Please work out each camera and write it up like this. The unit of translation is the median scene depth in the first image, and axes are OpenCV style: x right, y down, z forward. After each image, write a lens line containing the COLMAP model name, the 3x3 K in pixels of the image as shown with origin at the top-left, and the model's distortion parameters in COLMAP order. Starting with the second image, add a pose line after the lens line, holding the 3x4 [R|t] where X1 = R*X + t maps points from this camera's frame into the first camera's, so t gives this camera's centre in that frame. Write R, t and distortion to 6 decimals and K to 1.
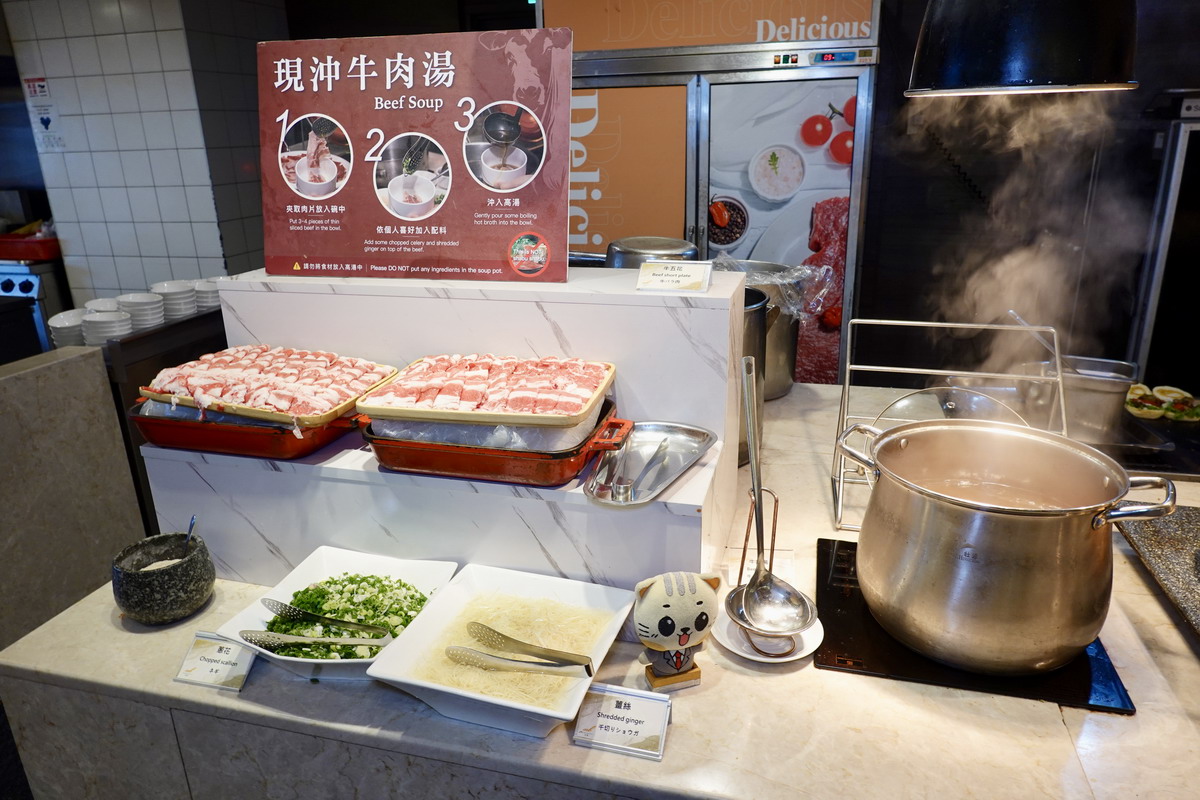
lens RADIAL K [[800.7, 0, 605.2], [0, 800.7, 399.9], [0, 0, 1]] dist [0.003161, 0.000923]
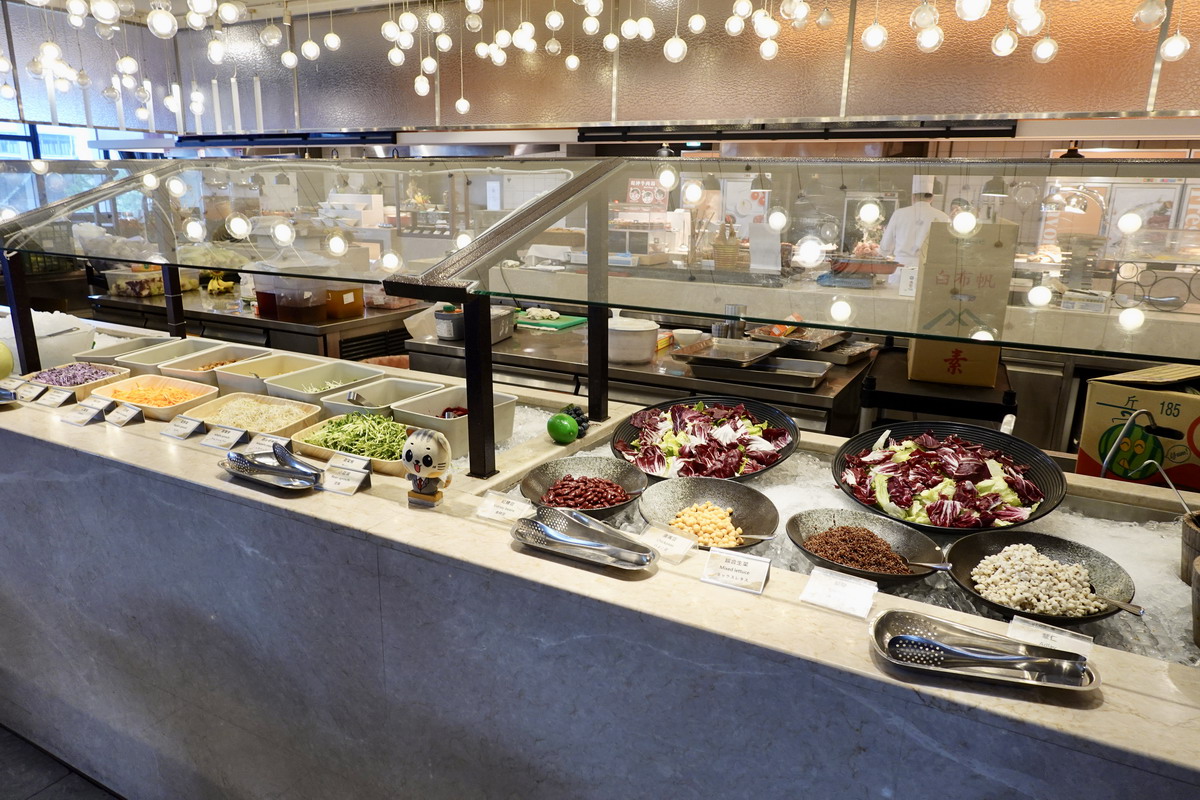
lens RADIAL K [[800.7, 0, 605.2], [0, 800.7, 399.9], [0, 0, 1]] dist [0.003161, 0.000923]
pose [[0.973606, 0.097781, -0.206227, 1.086834], [-0.111664, 0.992123, -0.056765, 2.045586], [0.199053, 0.078295, 0.976856, -6.167825]]
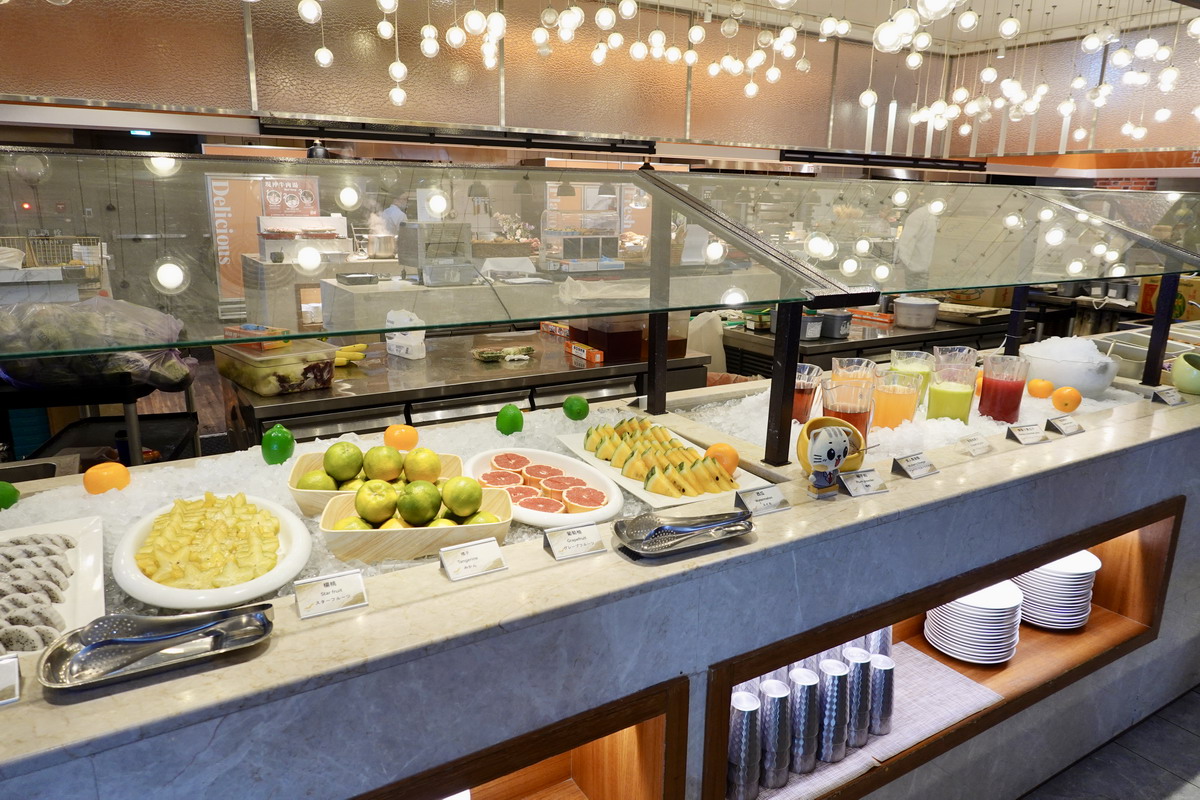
lens RADIAL K [[800.7, 0, 605.2], [0, 800.7, 399.9], [0, 0, 1]] dist [0.003161, 0.000923]
pose [[0.690618, -0.145434, 0.708446, -3.273082], [0.202105, 0.979355, 0.004028, 1.760239], [-0.694406, 0.140399, 0.705754, -5.043143]]
